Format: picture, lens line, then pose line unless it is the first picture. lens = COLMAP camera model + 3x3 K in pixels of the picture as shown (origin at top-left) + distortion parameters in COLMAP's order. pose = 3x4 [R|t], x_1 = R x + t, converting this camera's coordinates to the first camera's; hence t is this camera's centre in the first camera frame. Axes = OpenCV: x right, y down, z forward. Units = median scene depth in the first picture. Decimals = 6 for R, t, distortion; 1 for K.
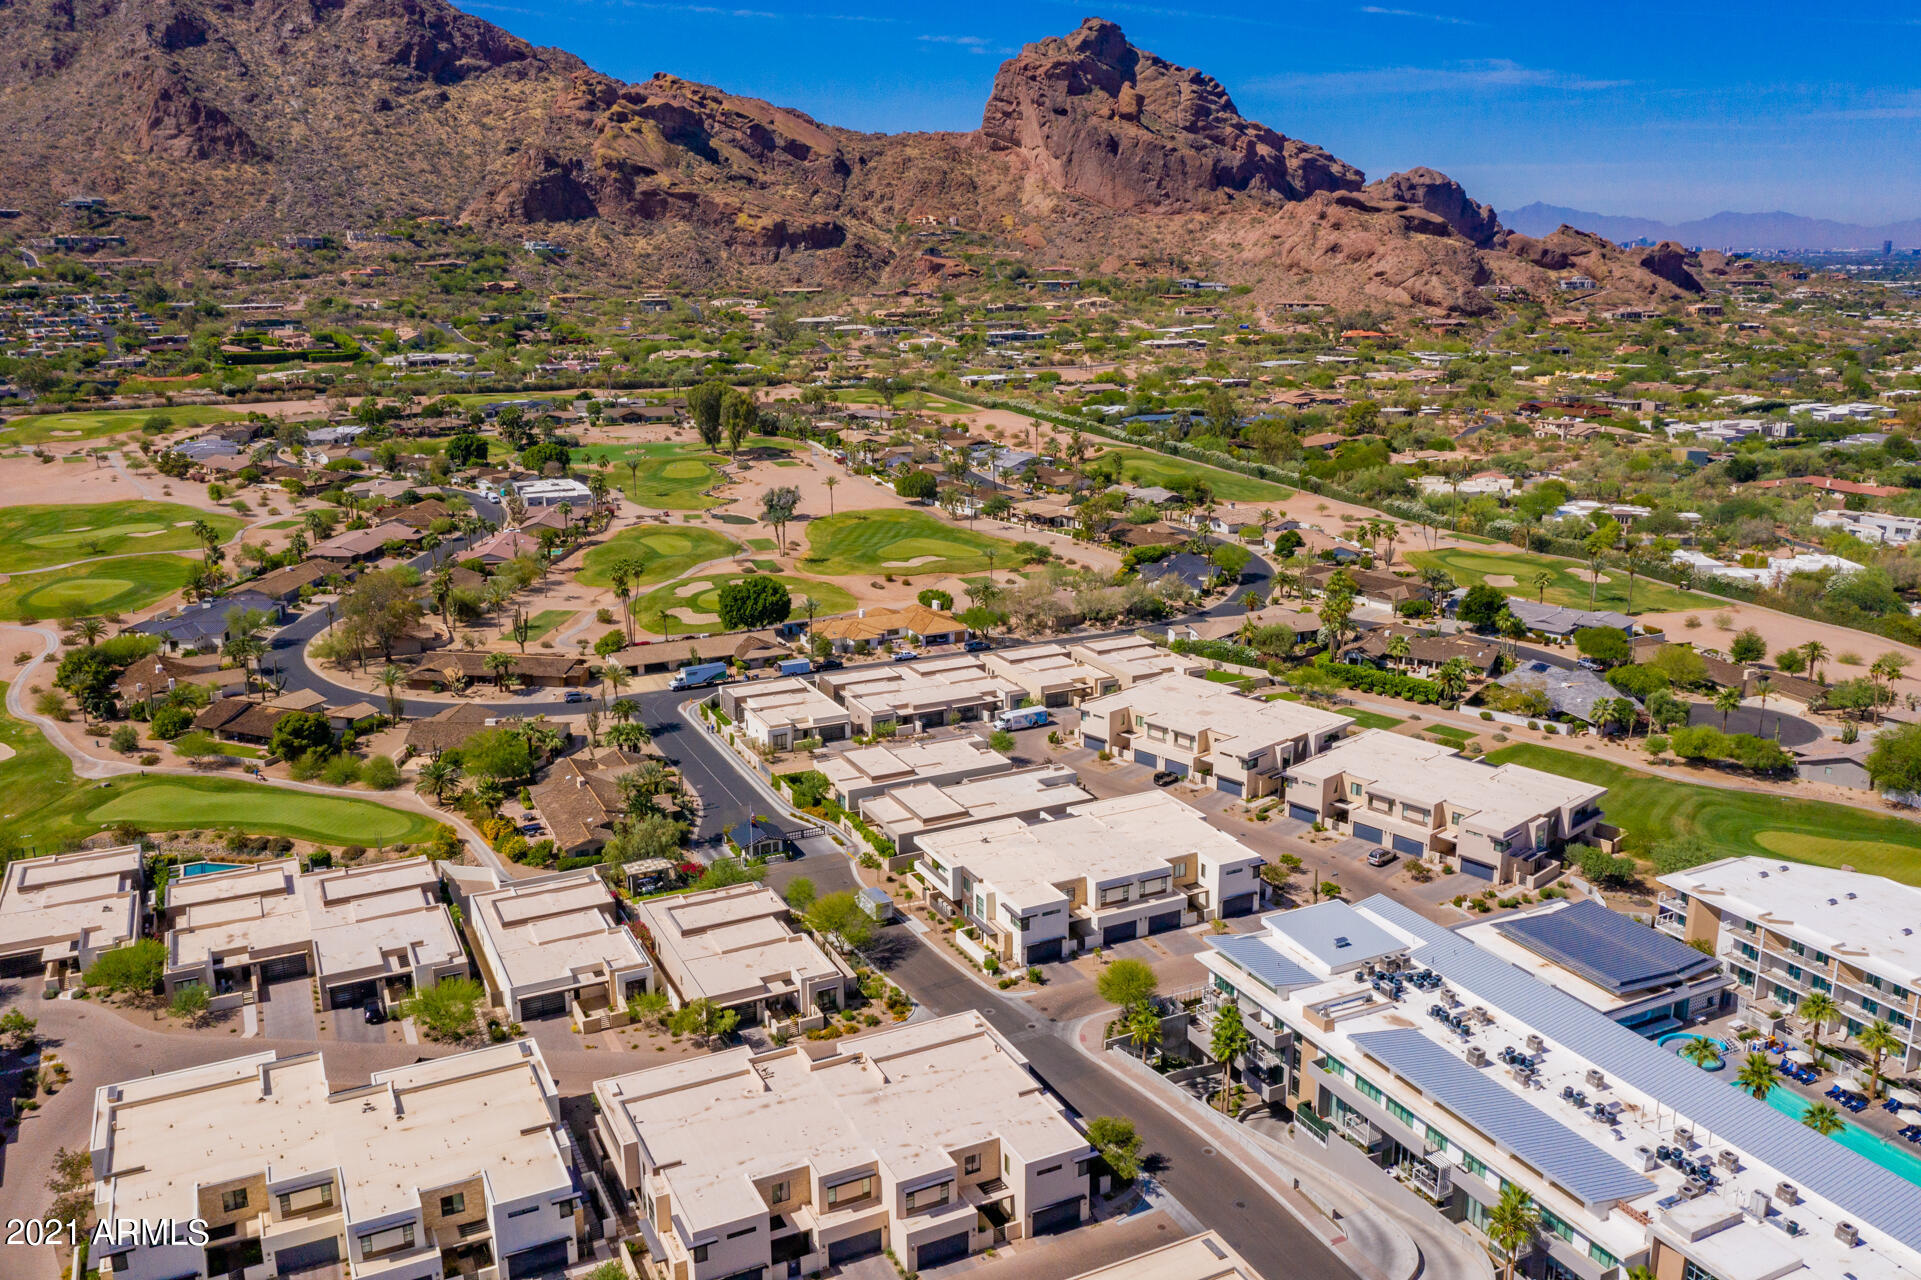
lens RADIAL K [[1507.0, 0, 960.5], [0, 1507.0, 640.0], [0, 0, 1]] dist [-0.011848, 0.011790]
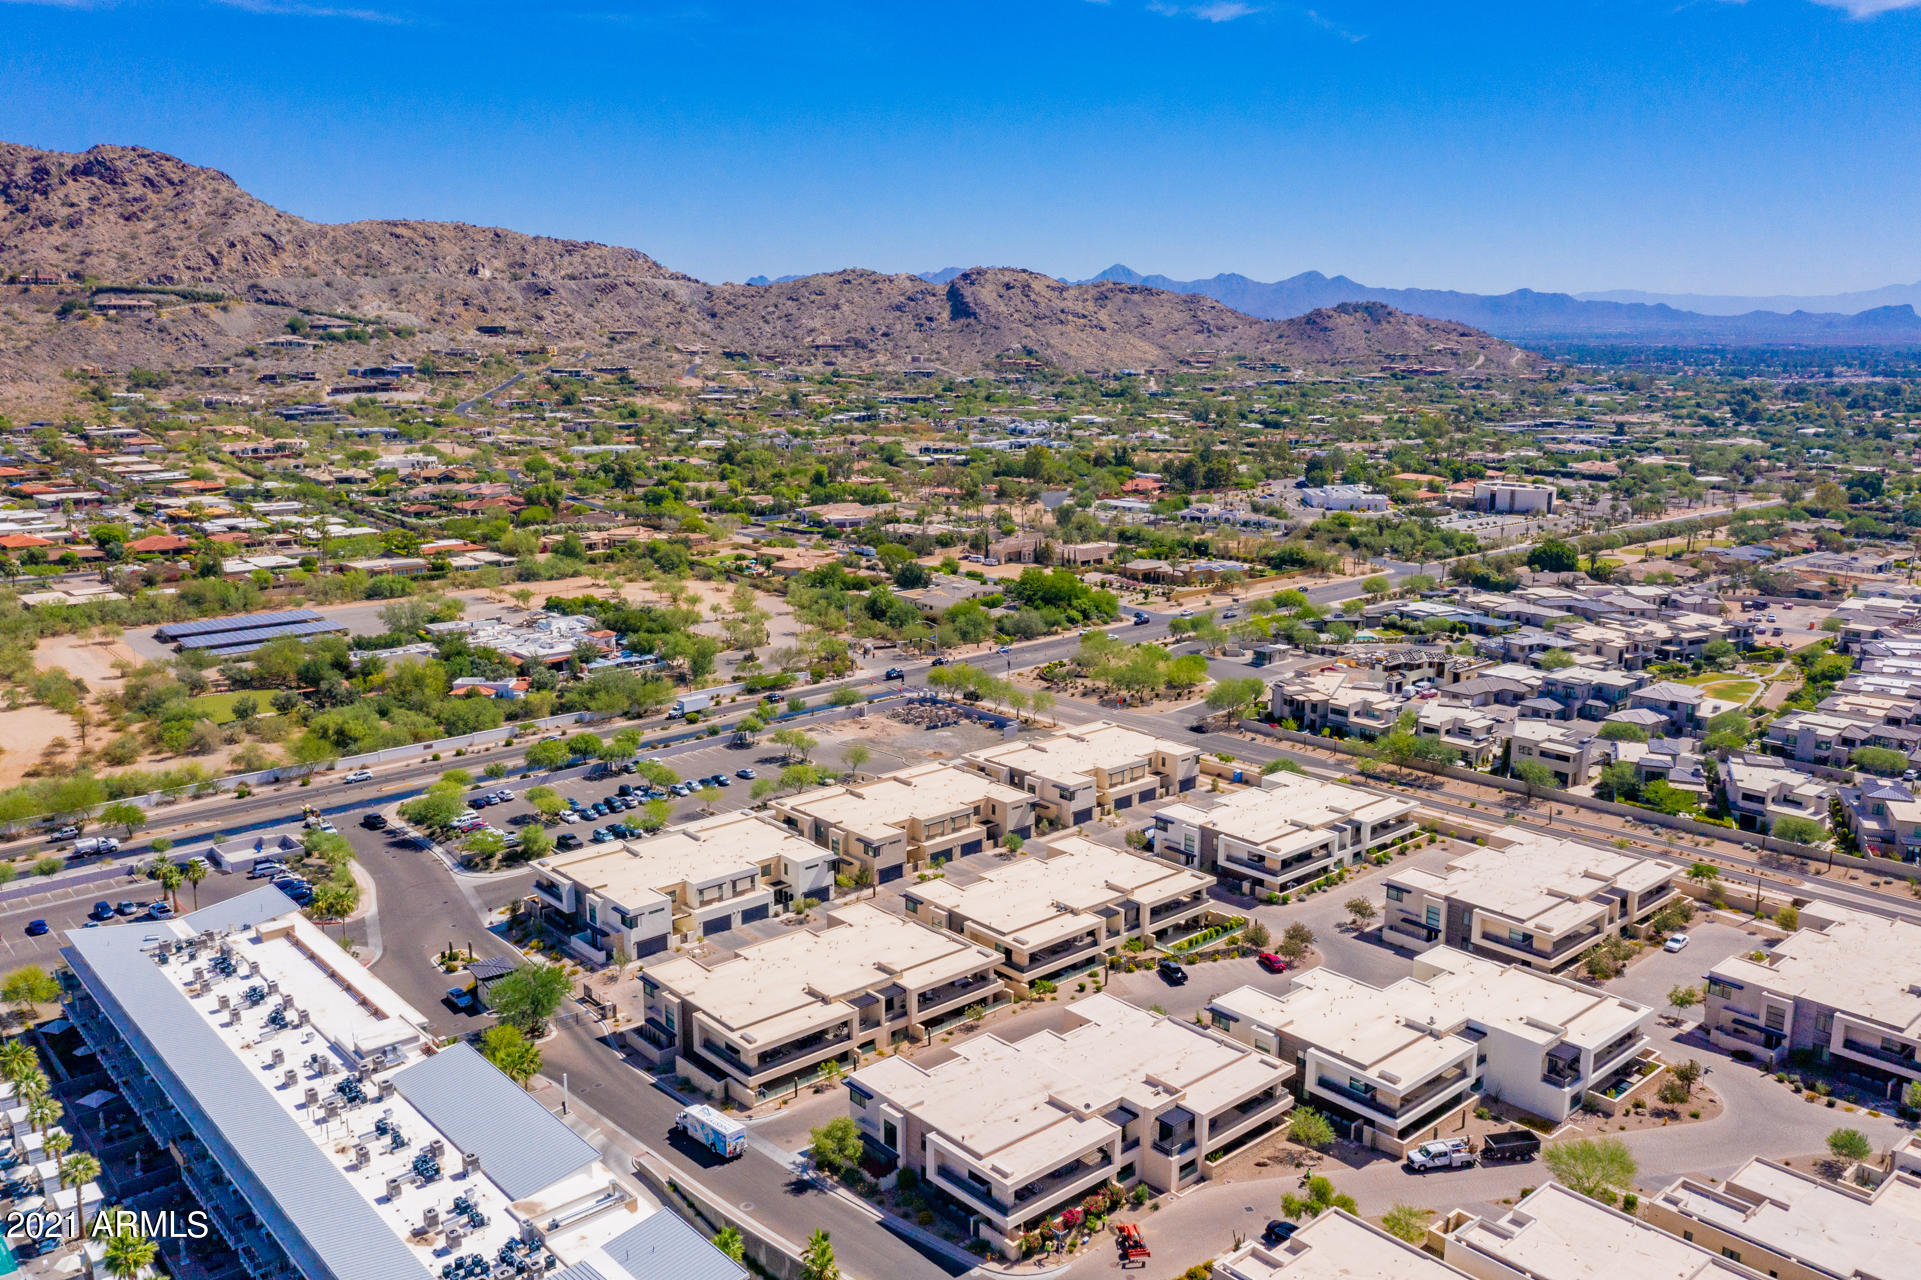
lens RADIAL K [[1512.4, 0, 962.7], [0, 1512.4, 640.0], [0, 0, 1]] dist [-0.008415, 0.004346]
pose [[-0.961701, 0.052154, -0.269095, 0.065127], [-0.073794, 0.896220, 0.437429, -0.108252], [0.263982, 0.440533, -0.858047, 0.406573]]
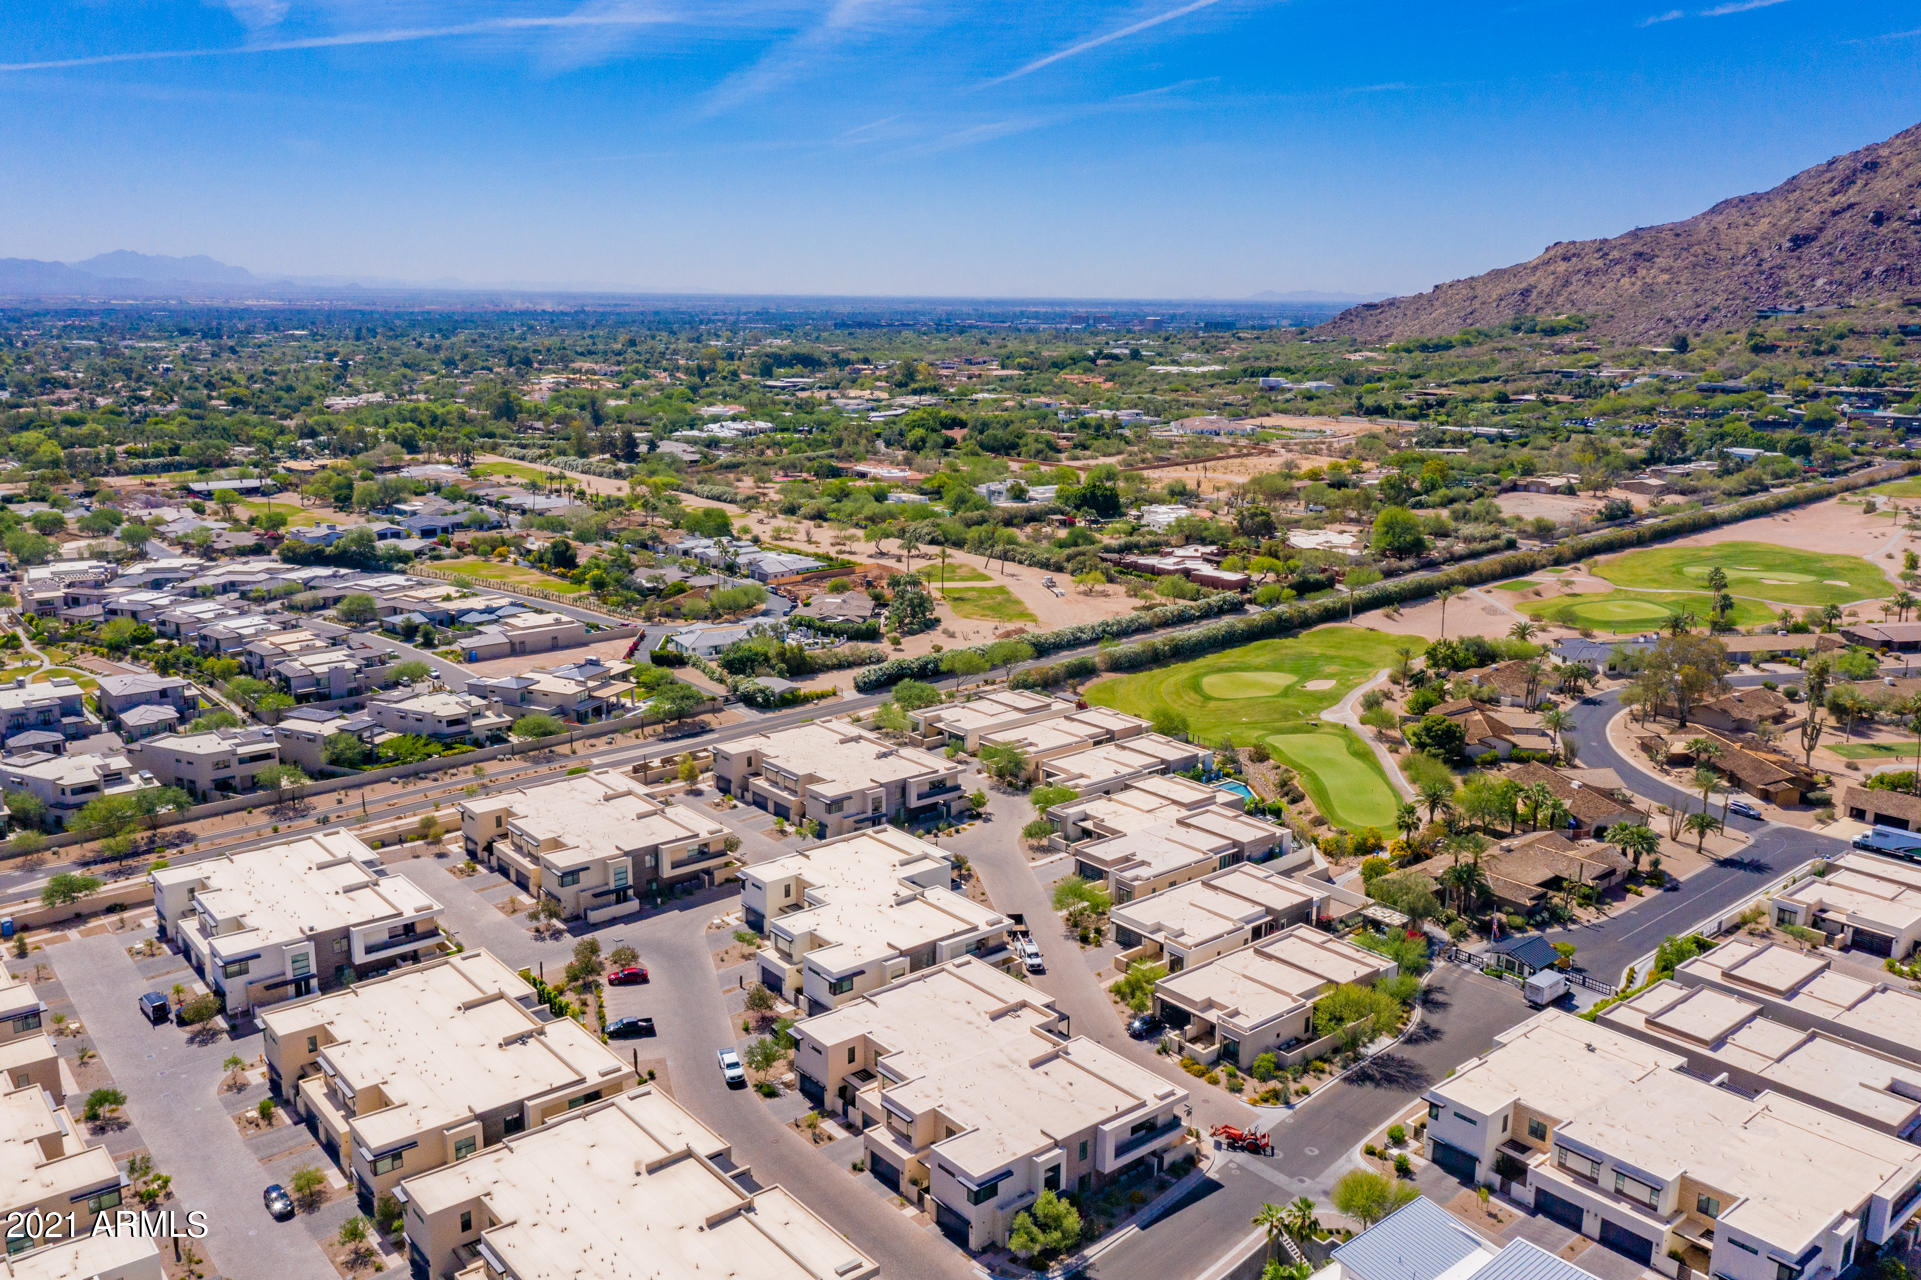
lens RADIAL K [[1517.2, 0, 960.5], [0, 1517.2, 640.0], [0, 0, 1]] dist [-0.009466, 0.002651]
pose [[0.227956, 0.219916, -0.948511, 0.209322], [-0.253896, 0.953882, 0.160142, -0.037384], [0.939986, 0.204318, 0.273279, 0.135691]]
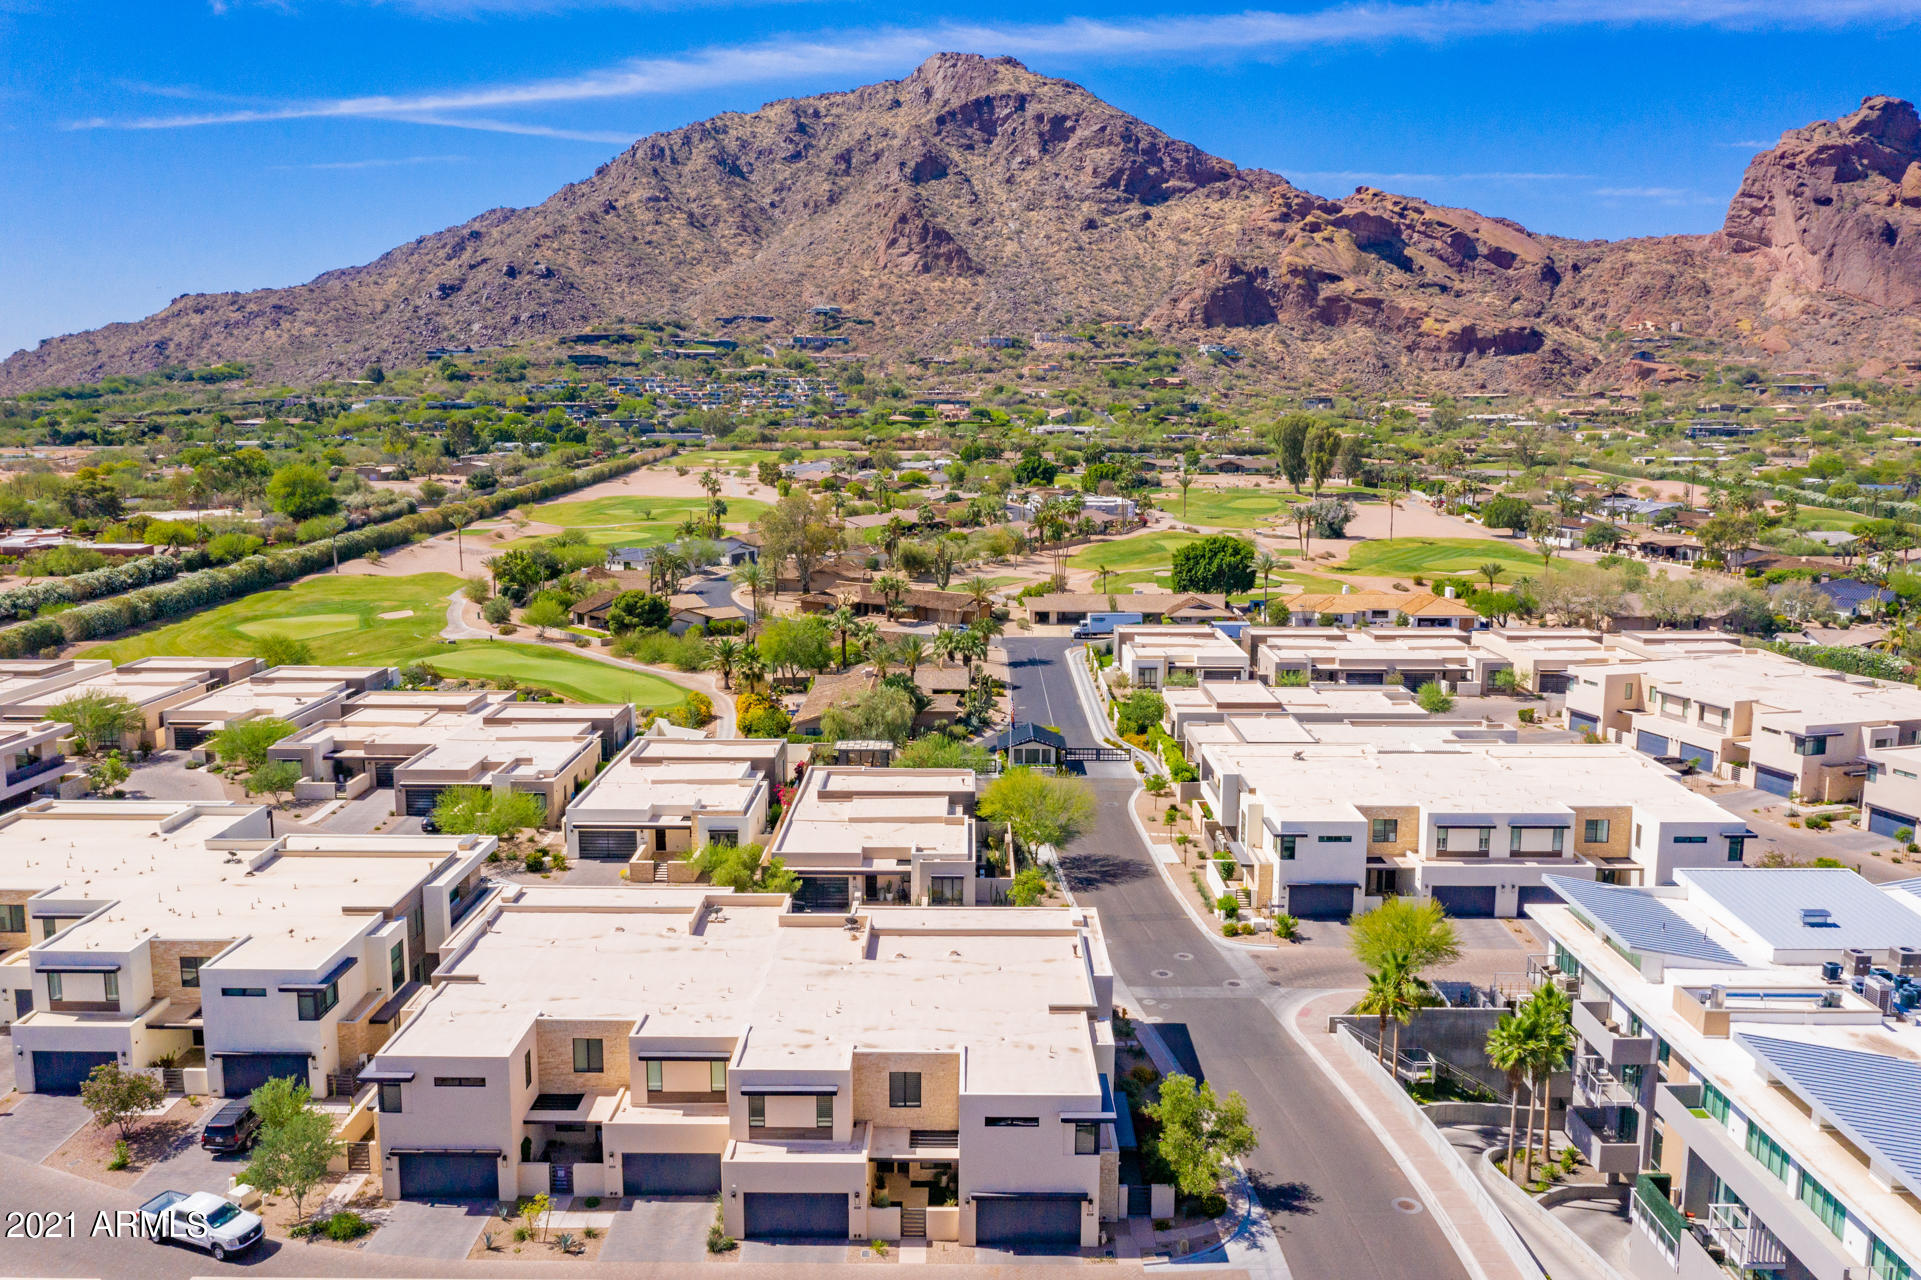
lens RADIAL K [[1507.6, 0, 963.1], [0, 1507.6, 640.8], [0, 0, 1]] dist [-0.006680, 0.001394]
pose [[0.894477, 0.077121, -0.440413, 0.055888], [-0.121155, 0.989967, -0.072712, 0.047627], [0.430387, 0.118397, 0.894846, 0.105286]]
